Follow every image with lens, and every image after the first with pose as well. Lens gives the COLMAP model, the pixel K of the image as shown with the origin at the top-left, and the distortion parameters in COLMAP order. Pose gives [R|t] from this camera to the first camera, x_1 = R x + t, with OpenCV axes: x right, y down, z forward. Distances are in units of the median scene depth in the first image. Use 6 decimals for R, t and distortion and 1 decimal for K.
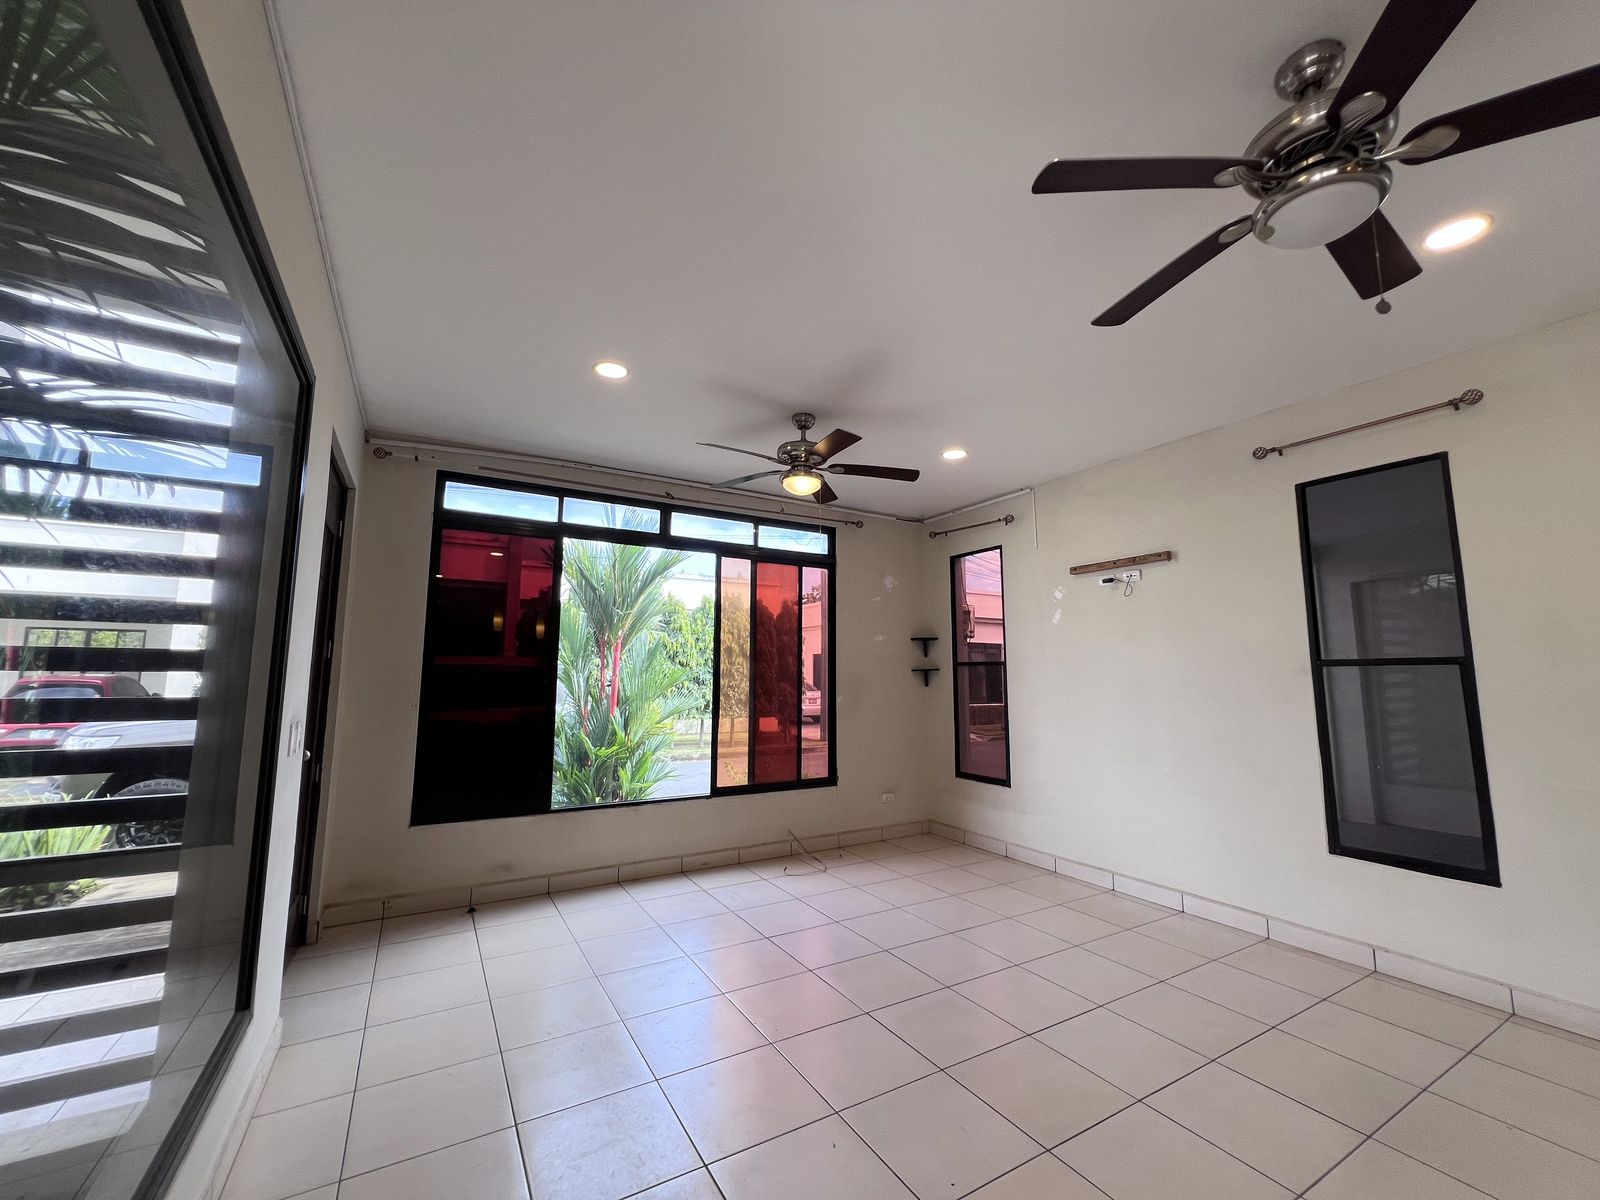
lens RADIAL K [[640.1, 0, 805.9], [0, 640.1, 598.8], [0, 0, 1]] dist [-0.000189, 0.000499]
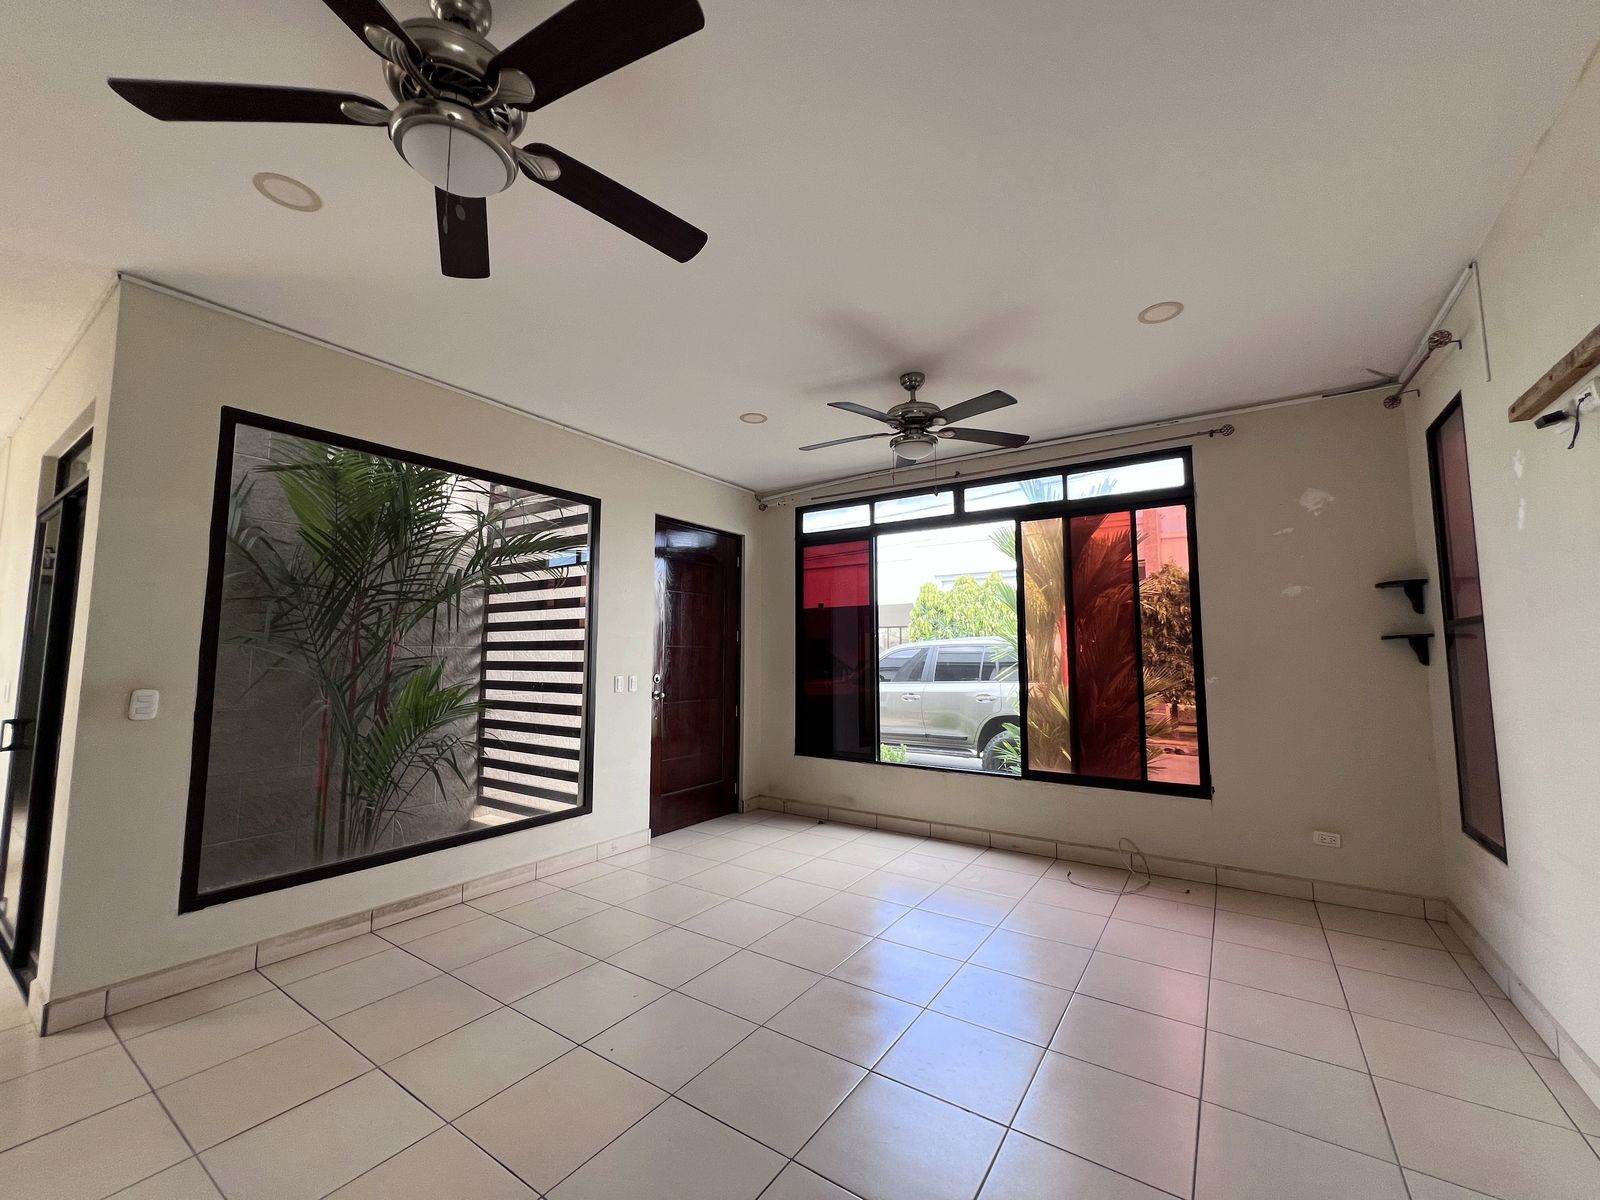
lens RADIAL K [[640.1, 0, 799.2], [0, 640.1, 599.8], [0, 0, 1]] dist [-0.000189, 0.000499]
pose [[0.429522, -0.078340, -0.899652, 0.594569], [0.117500, 0.992609, -0.030337, 0.038654], [0.895380, -0.092678, 0.435553, 0.327404]]
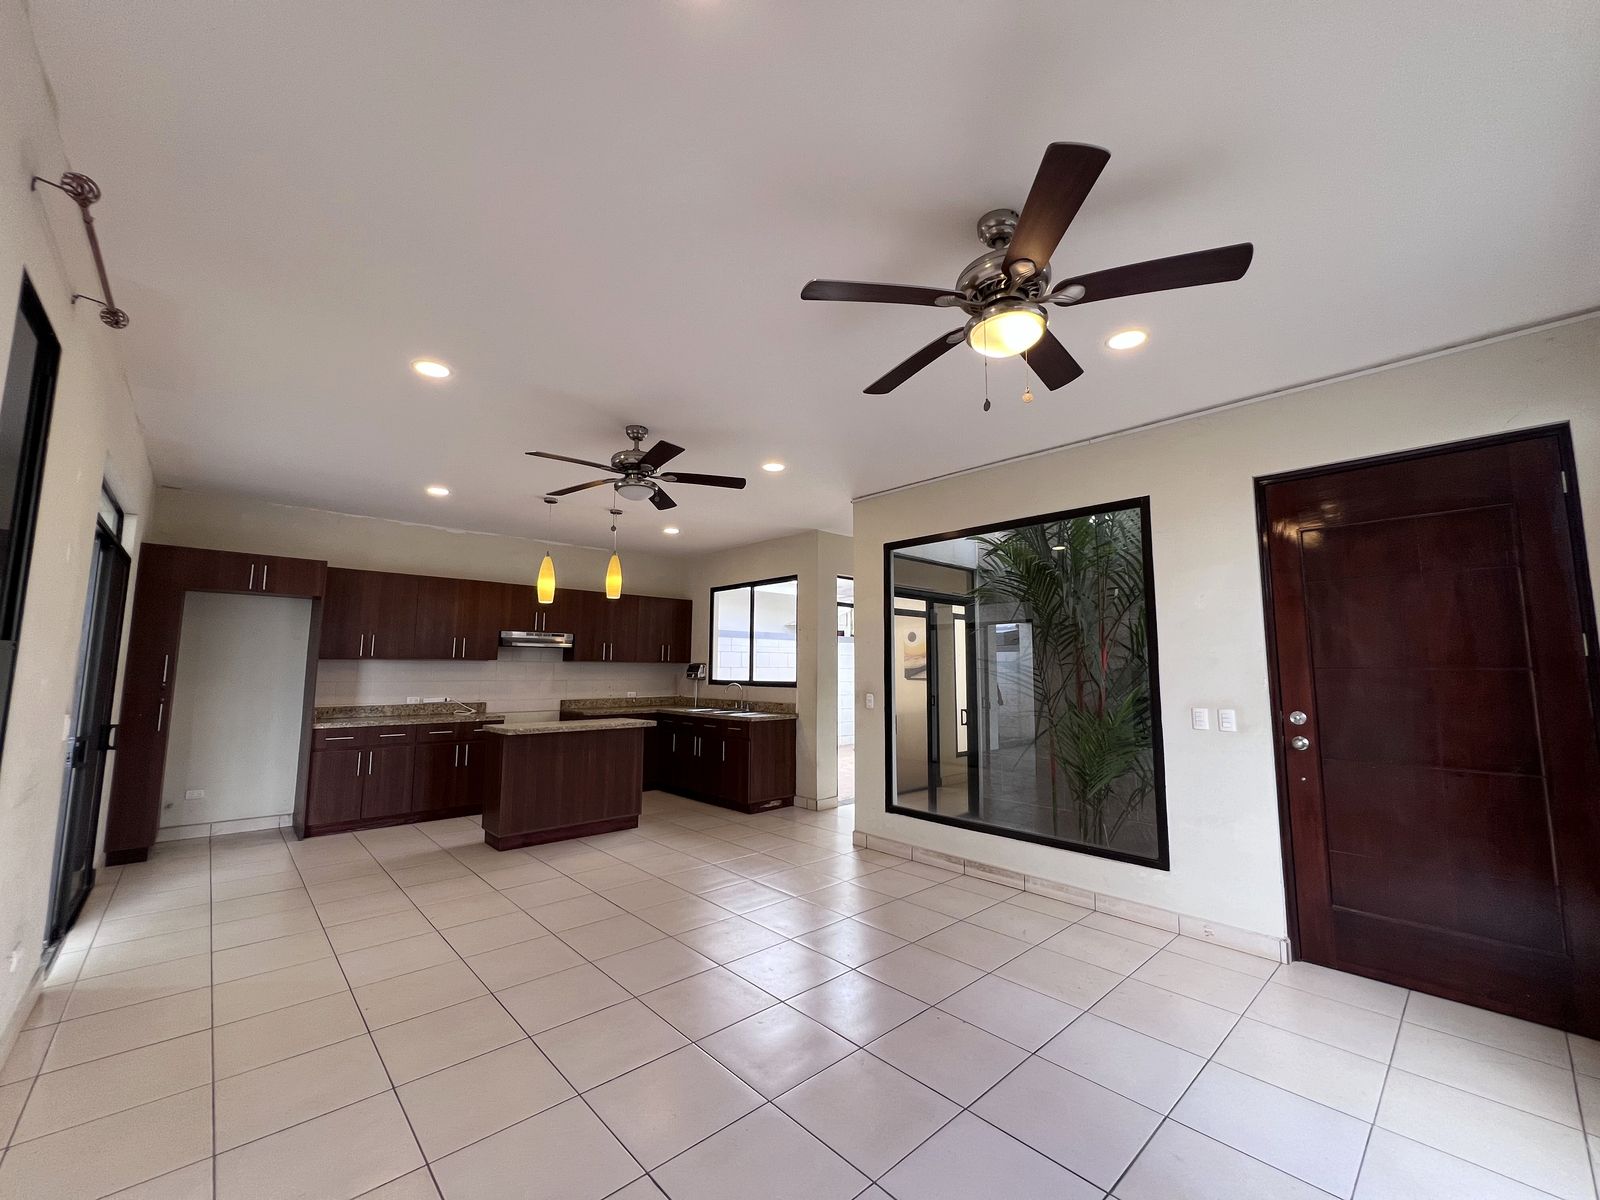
lens RADIAL K [[640.1, 0, 795.0], [0, 640.1, 600.0], [0, 0, 1]] dist [-0.000189, 0.000499]
pose [[-0.976826, -0.027767, -0.212224, 0.228938], [0.023398, 0.971752, -0.234840, 0.132362], [0.212750, -0.234364, -0.948584, 1.123215]]
